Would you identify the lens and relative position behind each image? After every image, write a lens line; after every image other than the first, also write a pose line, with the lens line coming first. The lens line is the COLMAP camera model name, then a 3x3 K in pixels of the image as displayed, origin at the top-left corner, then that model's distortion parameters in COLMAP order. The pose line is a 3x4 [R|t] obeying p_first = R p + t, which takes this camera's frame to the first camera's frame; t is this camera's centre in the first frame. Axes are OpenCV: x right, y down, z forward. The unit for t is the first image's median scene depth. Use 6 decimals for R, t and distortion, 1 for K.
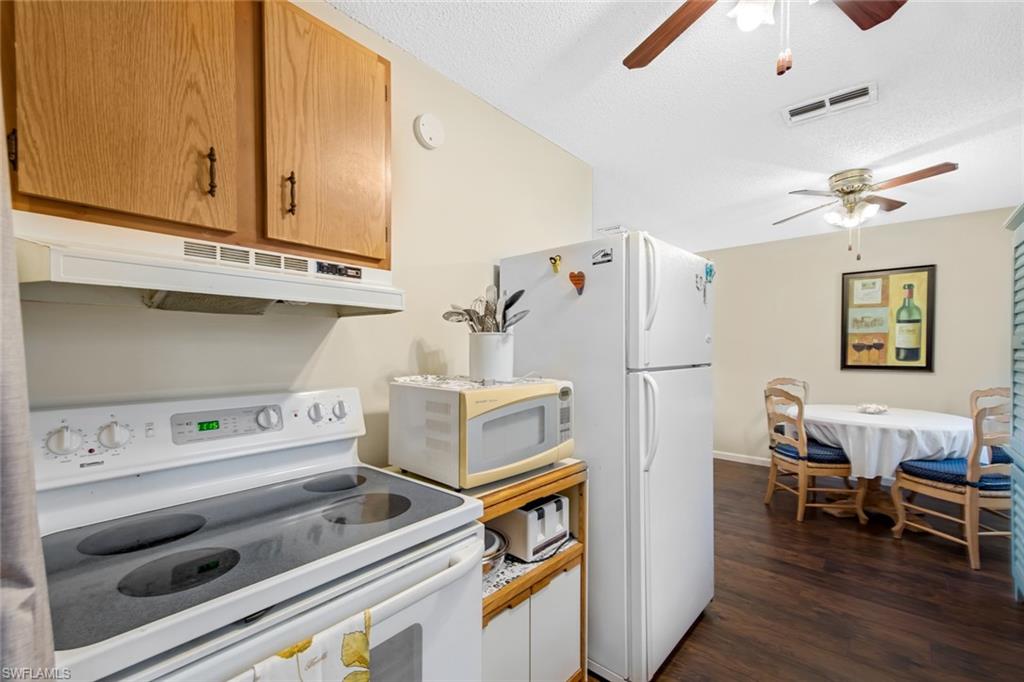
lens RADIAL K [[437.6, 0, 511.7], [0, 437.6, 353.6], [0, 0, 1]] dist [0.022582, -0.001485]
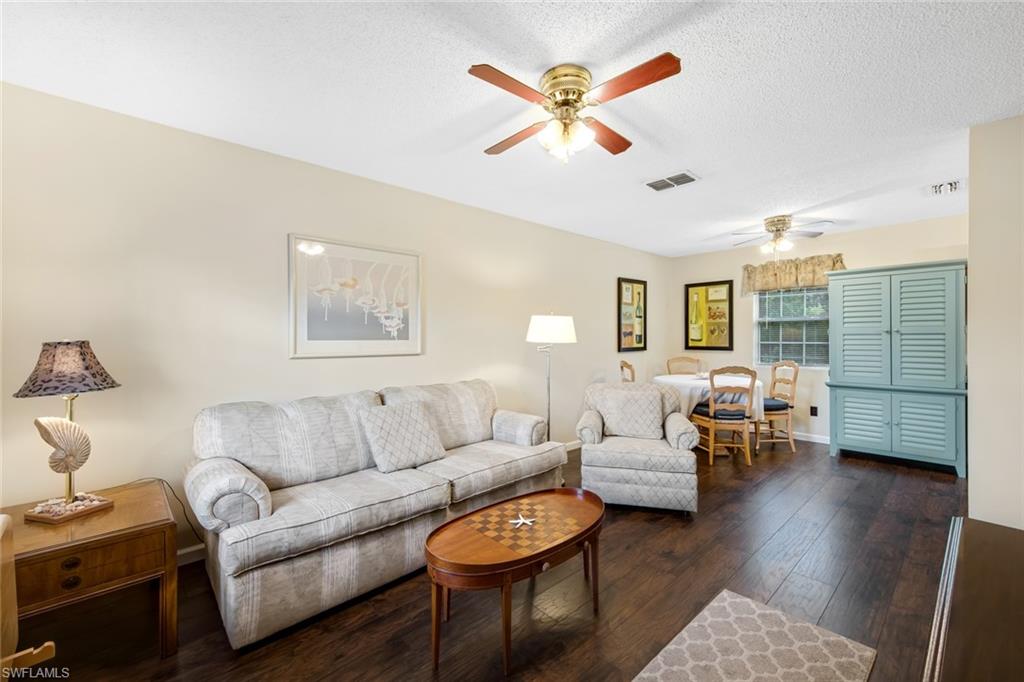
lens RADIAL K [[437.6, 0, 503.1], [0, 437.6, 336.5], [0, 0, 1]] dist [0.022582, -0.001485]
pose [[0.090506, 0.000959, 0.995895, -0.907893], [0.015459, 0.999878, -0.002368, -0.016920], [-0.995776, 0.015610, 0.090480, 2.018441]]
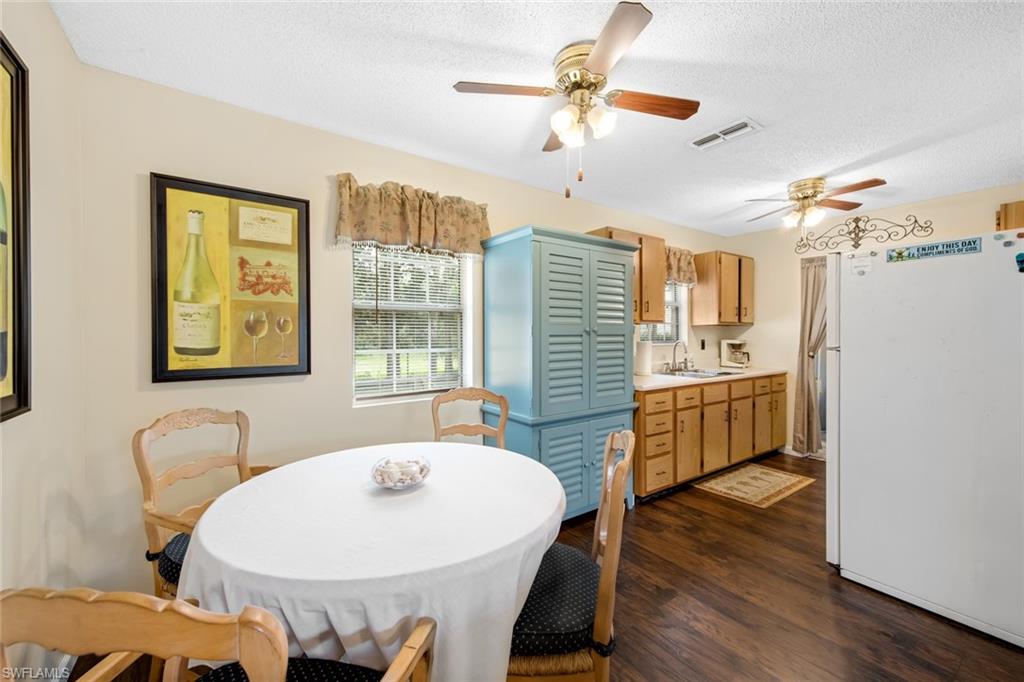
lens RADIAL K [[414.5, 0, 508.0], [0, 414.5, 337.7], [0, 0, 1]] dist [0.019933, -0.003068]
pose [[-0.975578, 0.003378, 0.219626, 0.825222], [0.006393, 0.999895, 0.013017, -0.016349], [-0.219558, 0.014103, -0.975497, 1.814357]]
